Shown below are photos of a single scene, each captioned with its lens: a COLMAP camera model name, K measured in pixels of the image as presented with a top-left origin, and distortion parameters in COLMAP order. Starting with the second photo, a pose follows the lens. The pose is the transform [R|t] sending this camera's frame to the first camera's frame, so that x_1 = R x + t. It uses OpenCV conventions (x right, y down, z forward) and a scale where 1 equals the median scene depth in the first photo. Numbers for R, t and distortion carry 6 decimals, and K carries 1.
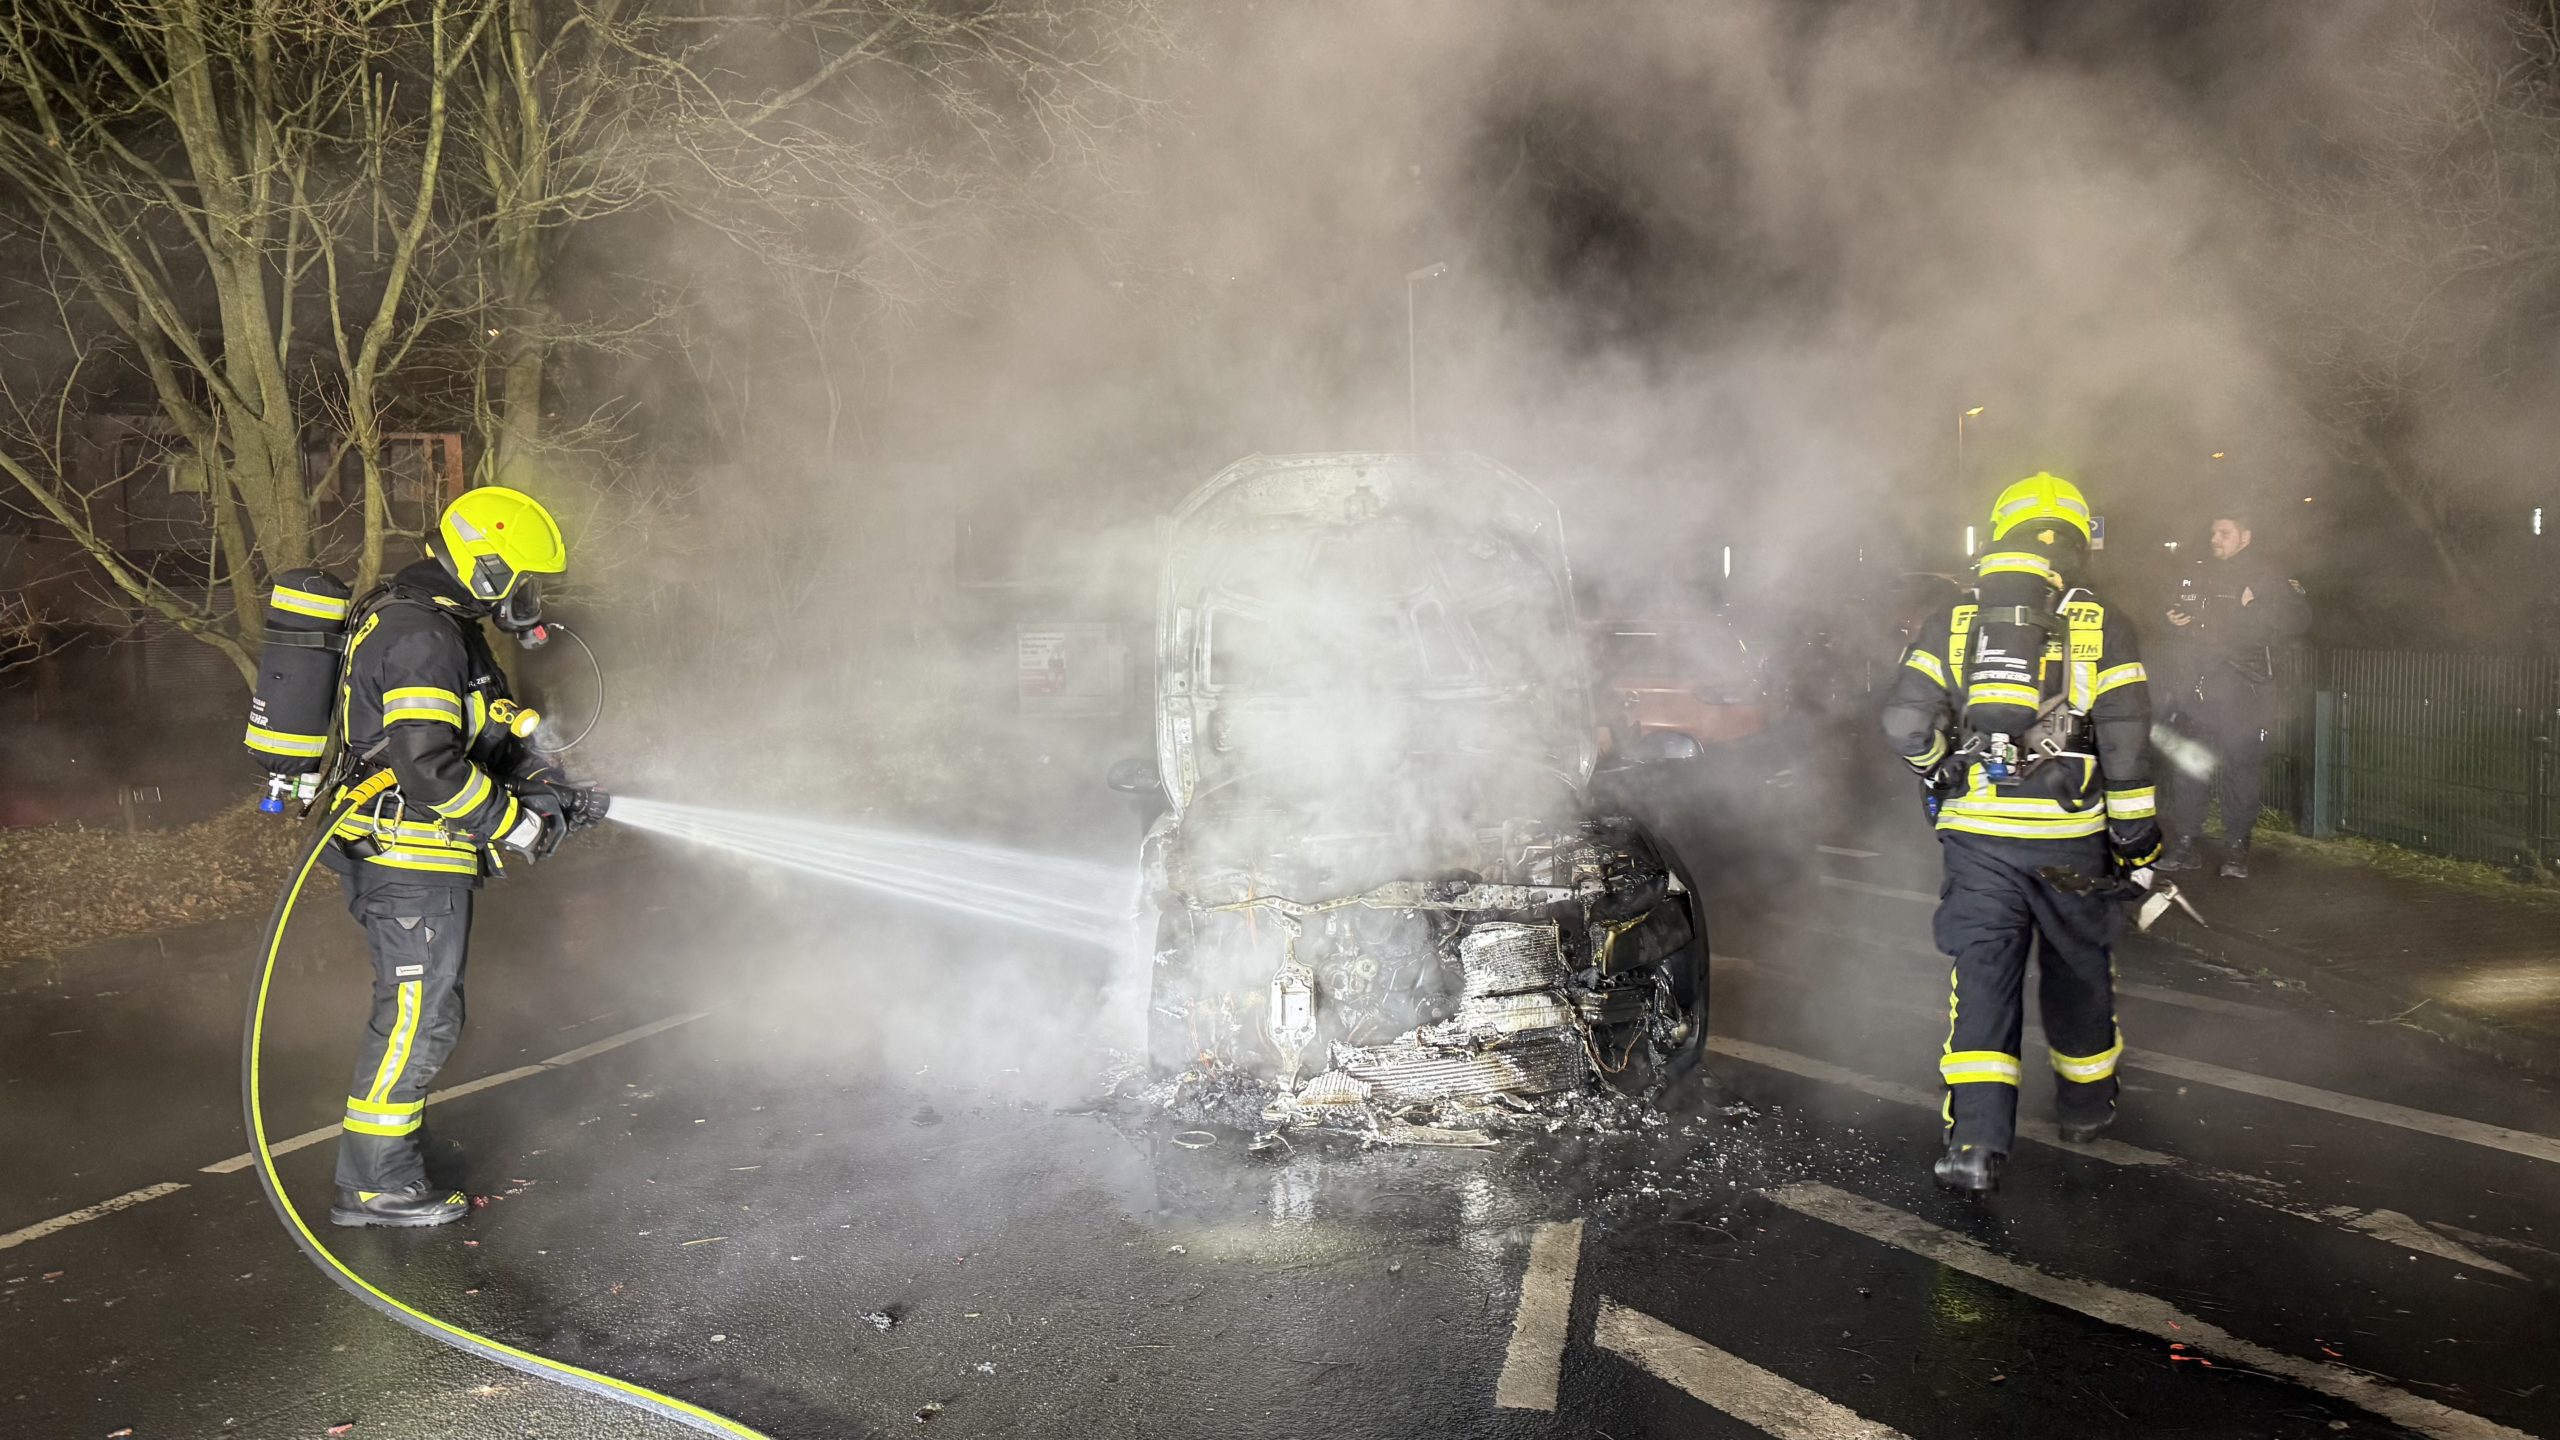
lens RADIAL K [[1720.8, 0, 1280.0], [0, 1720.8, 720.0], [0, 0, 1]] dist [-0.004039, -0.002251]
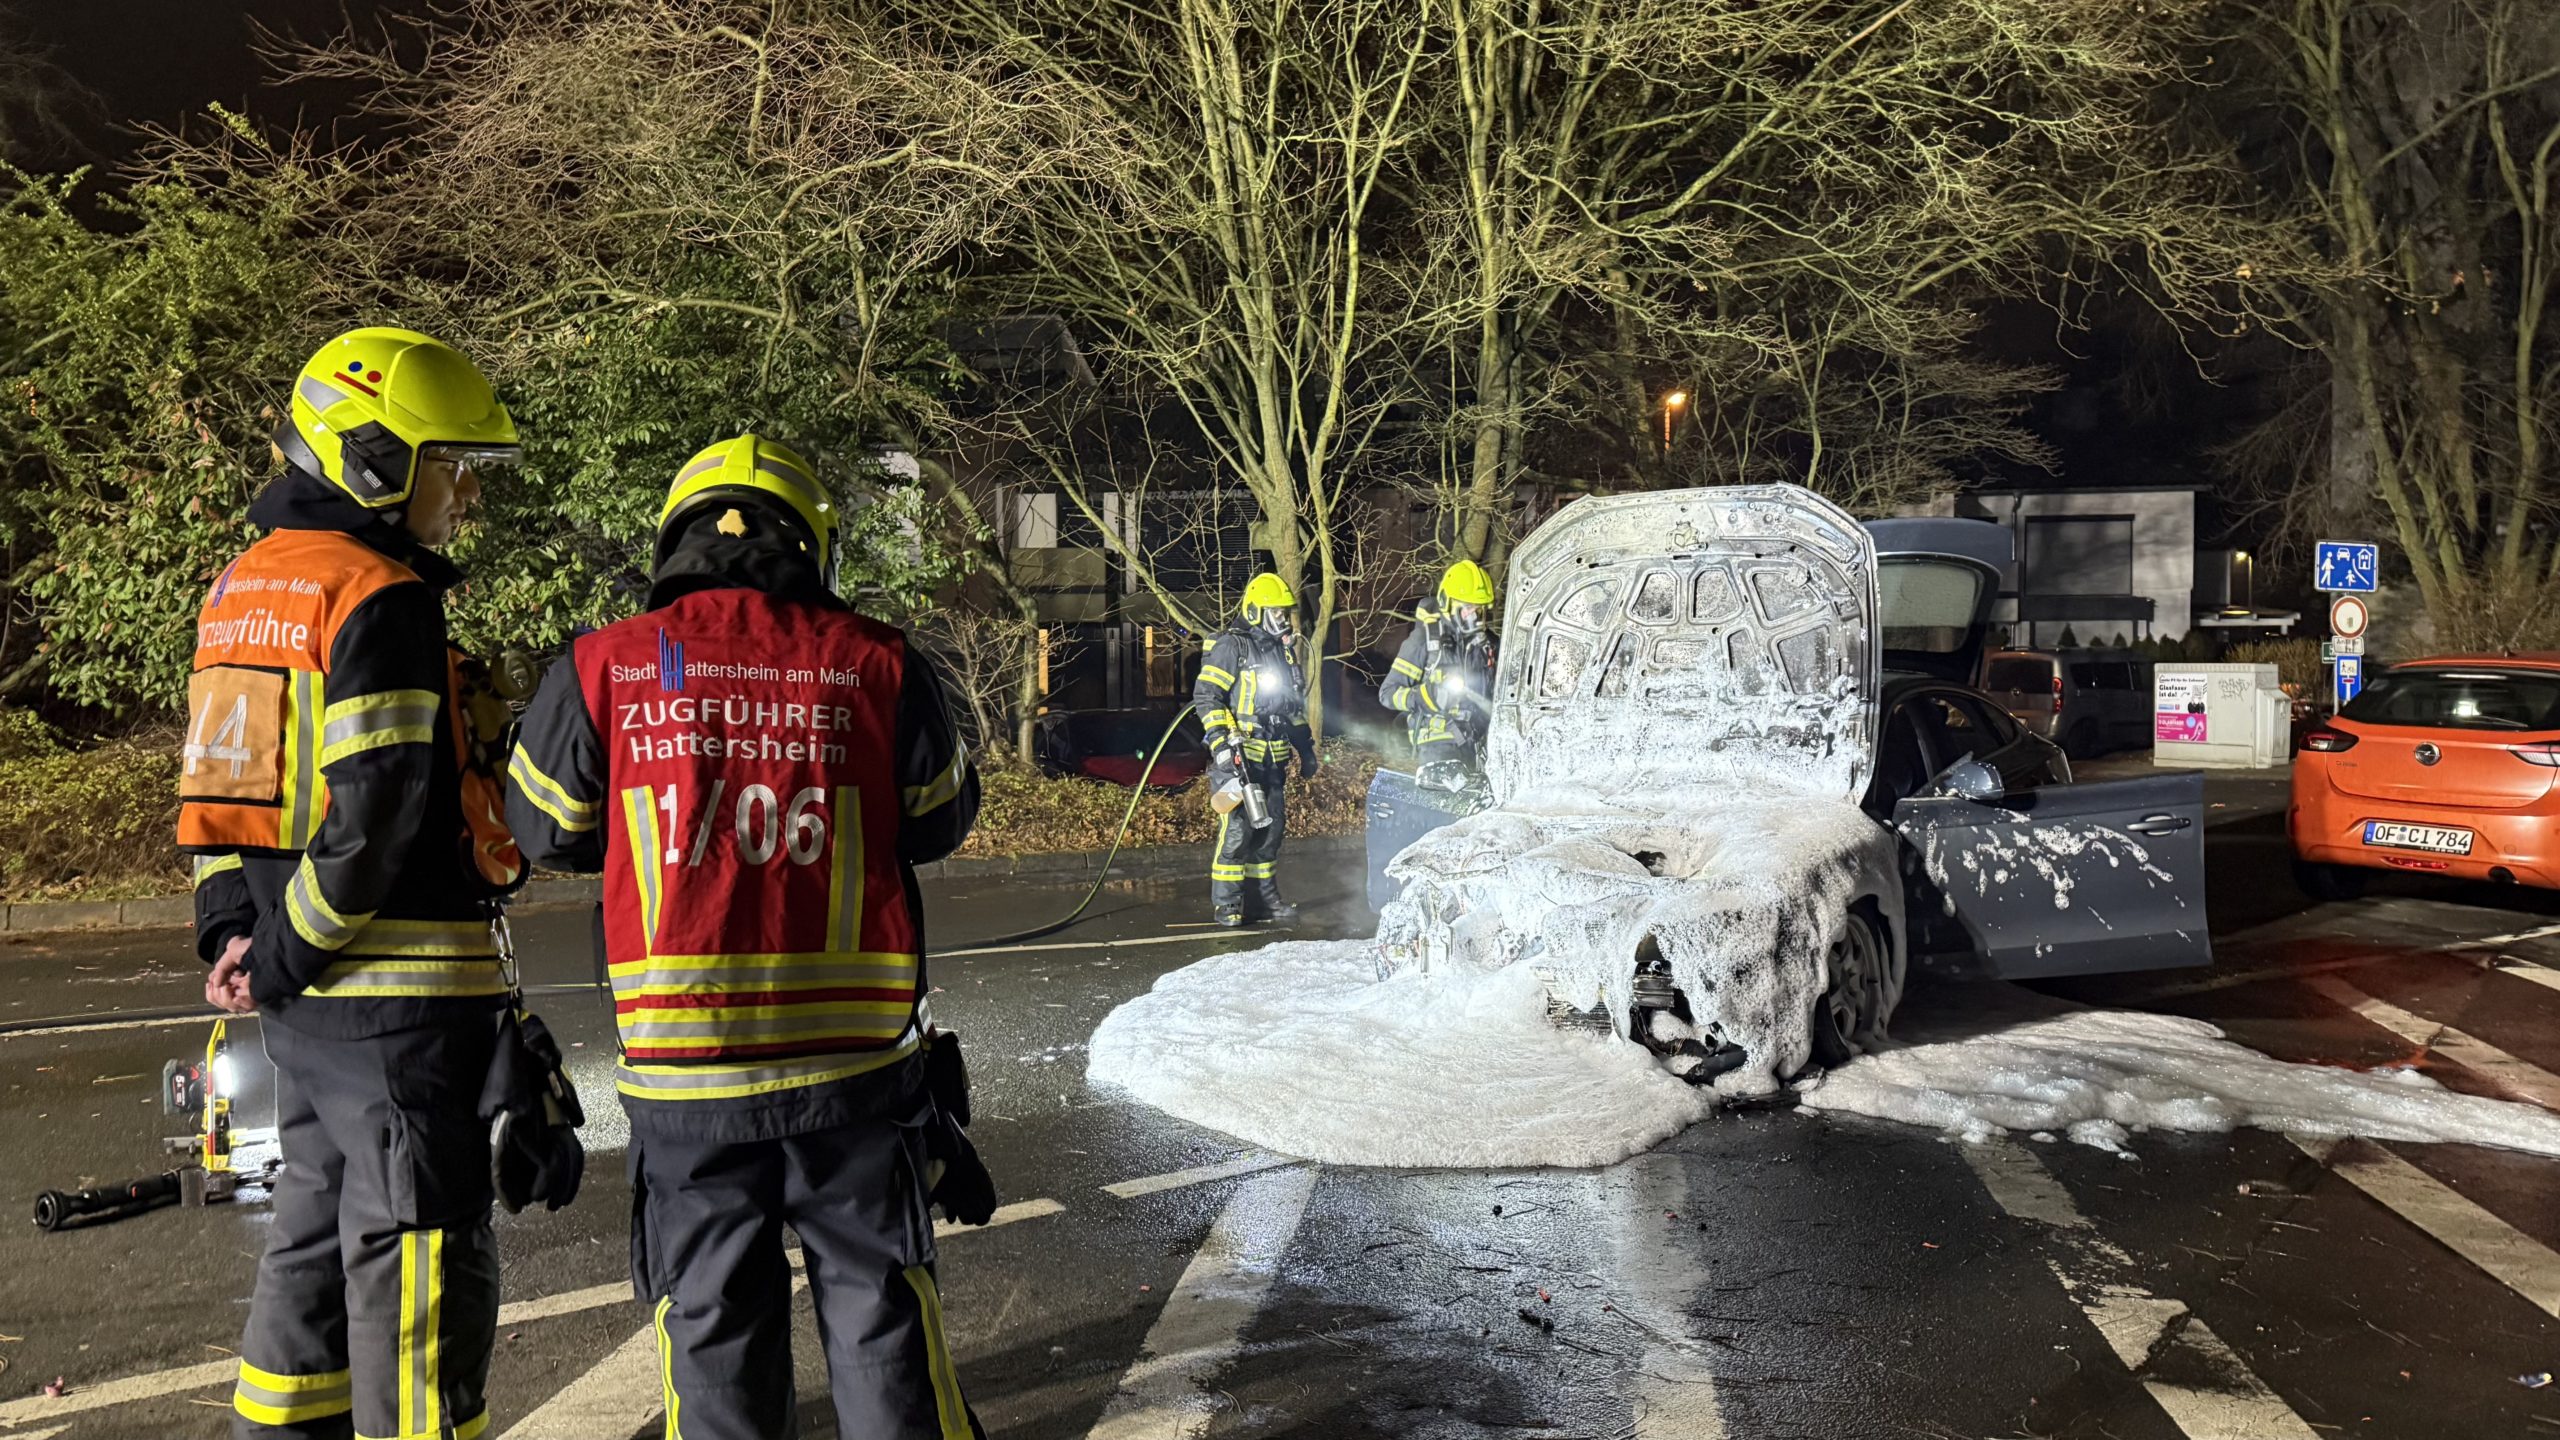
lens RADIAL K [[1720.8, 0, 1280.0], [0, 1720.8, 720.0], [0, 0, 1]] dist [-0.004039, -0.002251]
pose [[0.739276, 0.036542, -0.672410, 0.606308], [-0.052249, 0.998629, -0.003174, 0.009197], [0.671373, 0.037480, 0.740172, 0.016792]]
